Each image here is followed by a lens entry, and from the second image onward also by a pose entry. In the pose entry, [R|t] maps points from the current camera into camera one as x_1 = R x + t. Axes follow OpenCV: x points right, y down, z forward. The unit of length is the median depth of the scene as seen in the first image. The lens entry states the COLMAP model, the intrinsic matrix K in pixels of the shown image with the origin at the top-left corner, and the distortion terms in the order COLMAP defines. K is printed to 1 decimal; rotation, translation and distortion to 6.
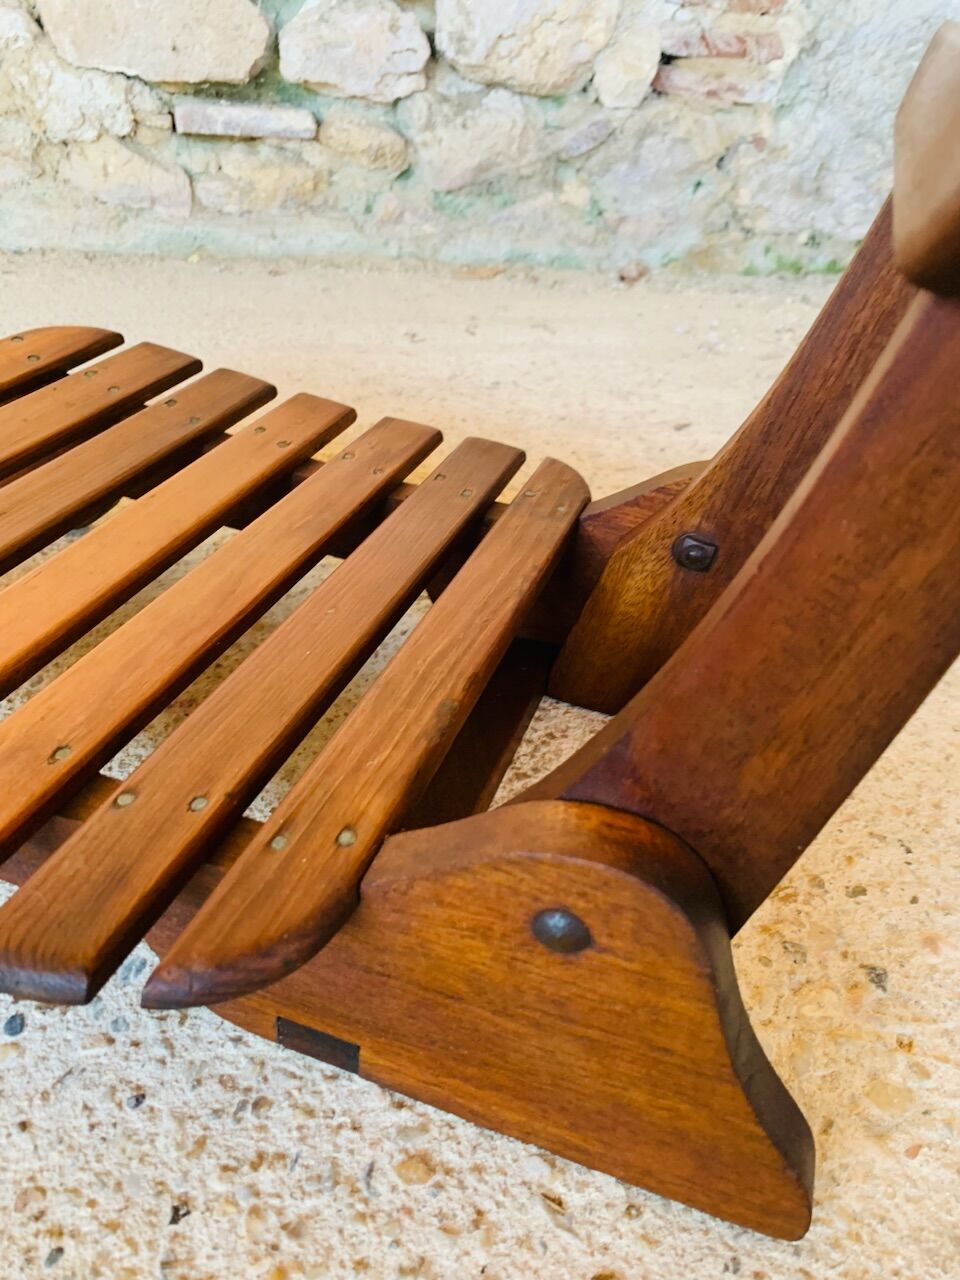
lens RADIAL K [[981.3, 0, 483.4], [0, 981.3, 610.3], [0, 0, 1]] dist [0.019200, -0.032989]
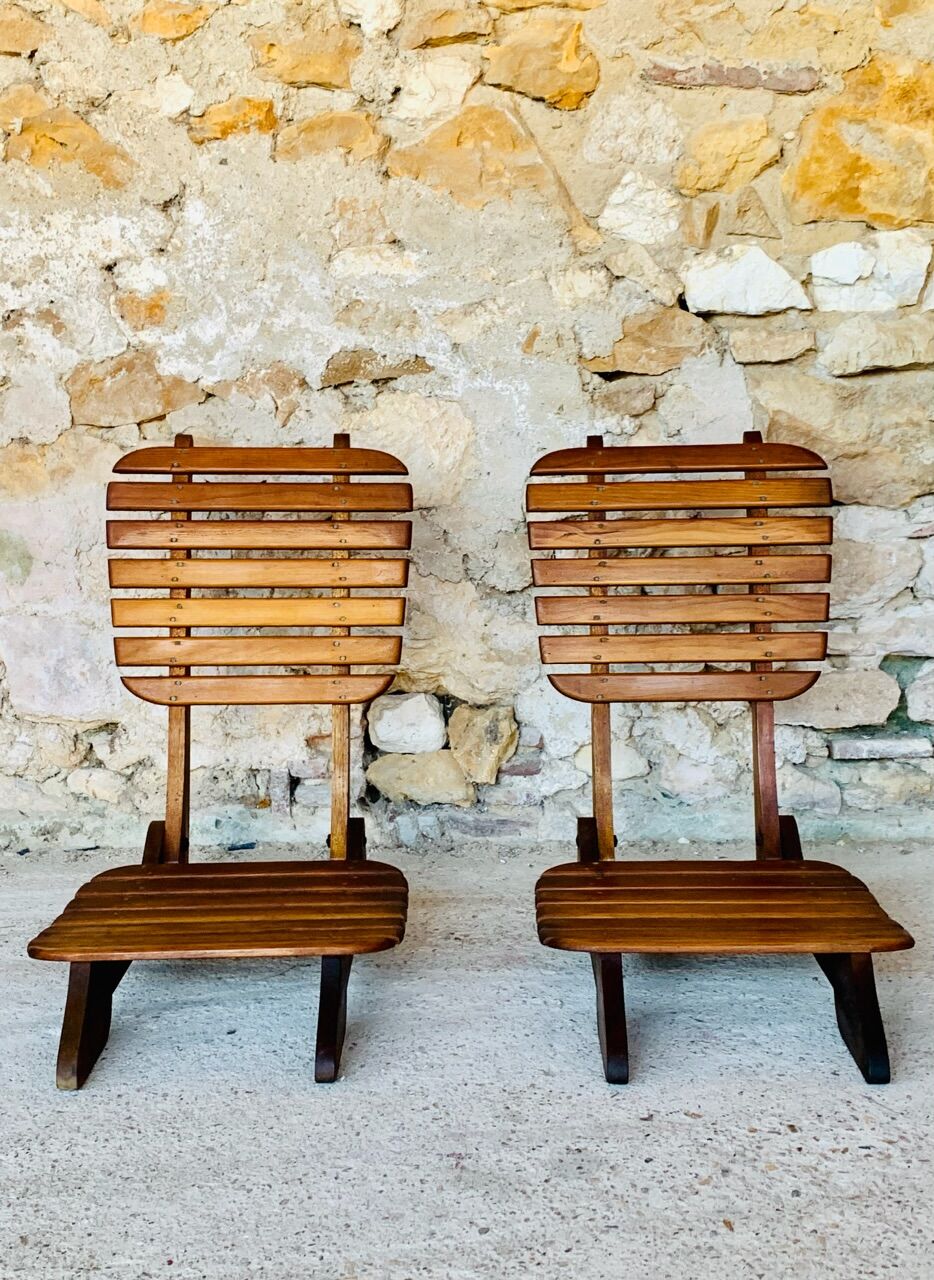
lens RADIAL K [[1581.4, 0, 476.1], [0, 1581.4, 637.5], [0, 0, 1]] dist [0.053453, 0.000000]
pose [[0.955282, -0.071715, -0.286867, -0.126663], [-0.060330, 0.902467, -0.426513, 0.337654], [0.289475, 0.424747, 0.857785, -1.103703]]
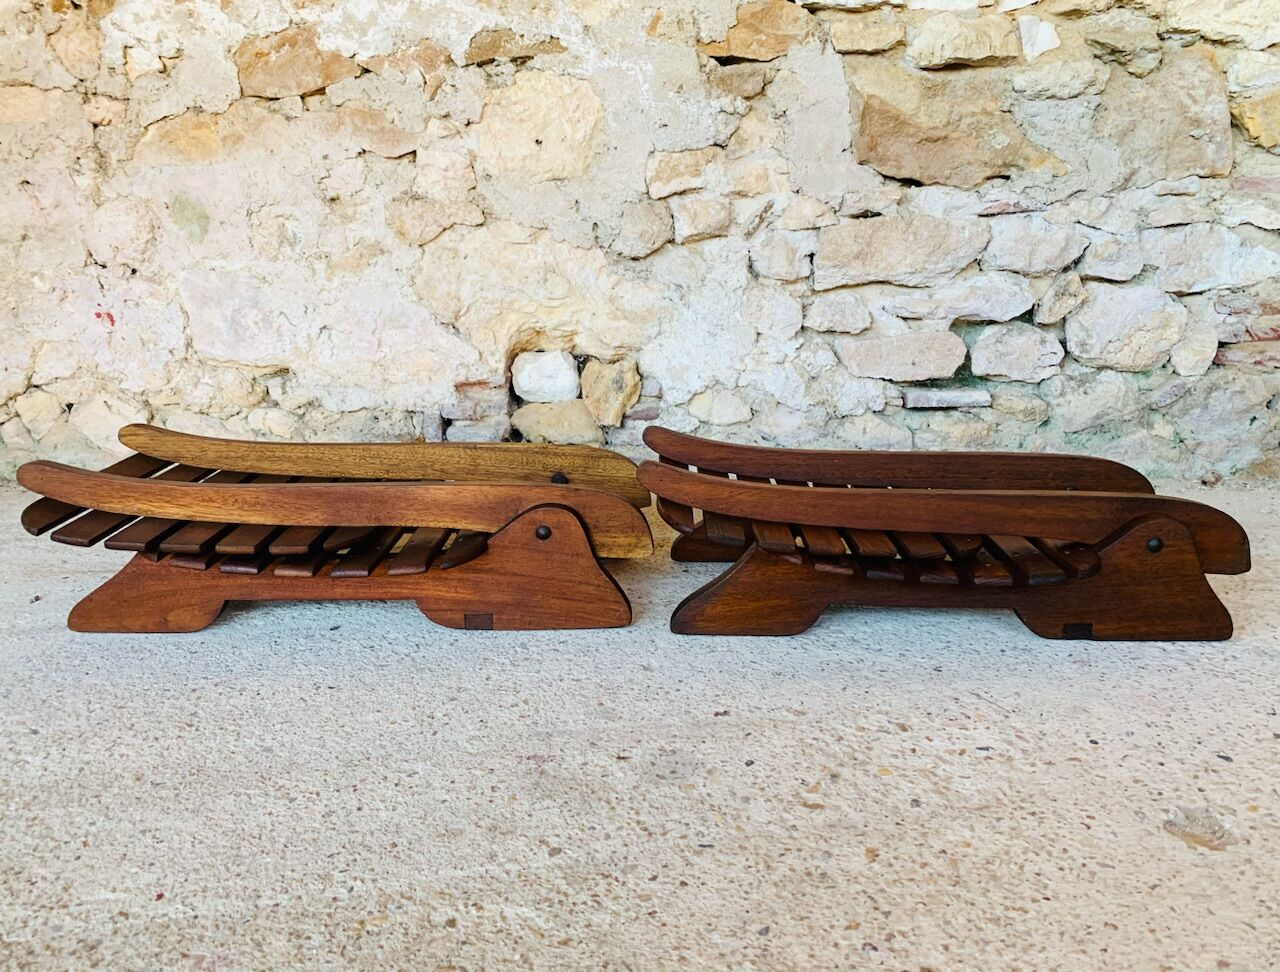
lens RADIAL K [[1008.4, 0, 676.3], [0, 1008.4, 461.8], [0, 0, 1]] dist [0.003844, -0.004739]
pose [[0.966381, -0.042595, -0.253562, -0.245779], [-0.056232, 0.927293, -0.370088, 0.235271], [0.250890, 0.371905, 0.893723, -0.547615]]
